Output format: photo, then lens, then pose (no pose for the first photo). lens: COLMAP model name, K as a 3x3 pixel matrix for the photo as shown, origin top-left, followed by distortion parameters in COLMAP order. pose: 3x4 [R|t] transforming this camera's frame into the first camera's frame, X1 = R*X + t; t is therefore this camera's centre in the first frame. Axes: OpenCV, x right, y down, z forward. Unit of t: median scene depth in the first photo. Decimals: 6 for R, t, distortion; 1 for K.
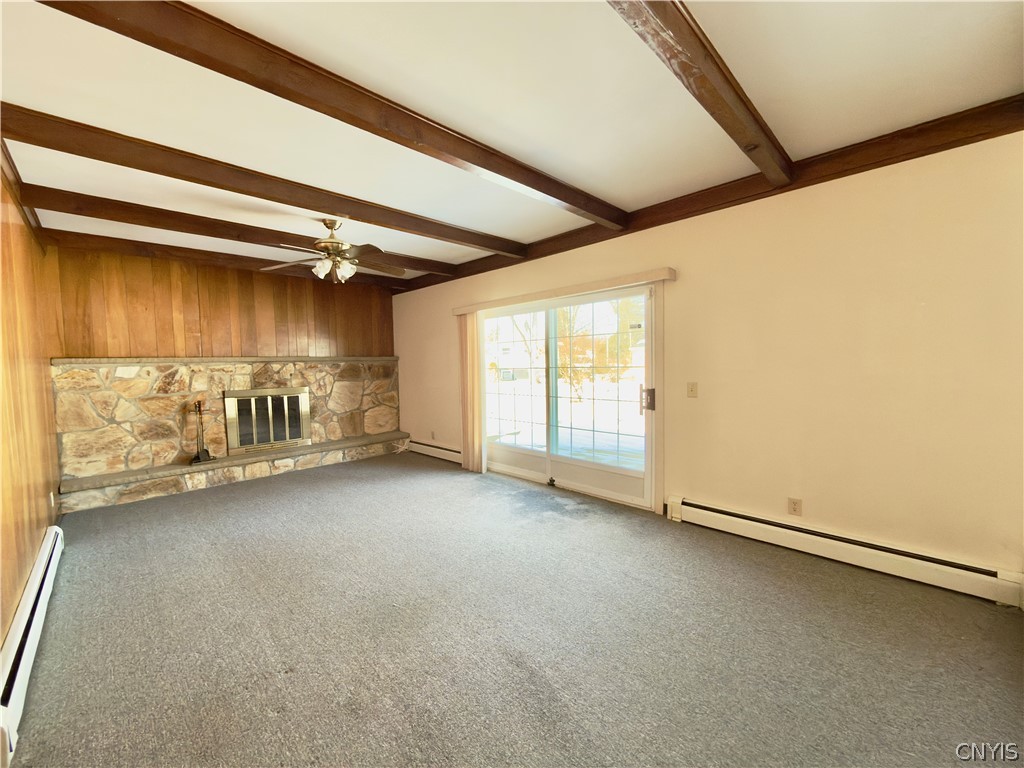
lens RADIAL K [[408.5, 0, 510.9], [0, 408.5, 384.8], [0, 0, 1]] dist [0.000341, 0.000132]
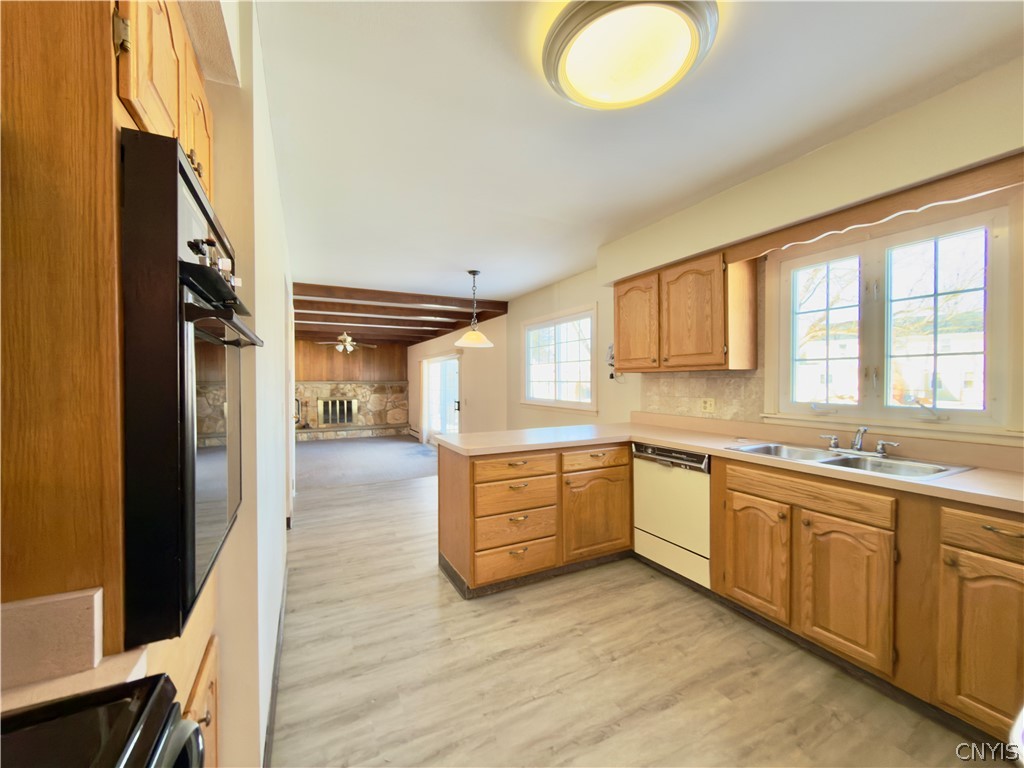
lens RADIAL K [[408.5, 0, 510.9], [0, 408.5, 384.8], [0, 0, 1]] dist [0.000341, 0.000132]
pose [[0.951514, 0.020636, -0.306913, 0.802473], [-0.032791, 0.998867, -0.034500, -0.007456], [0.305854, 0.042891, 0.951112, -0.639401]]
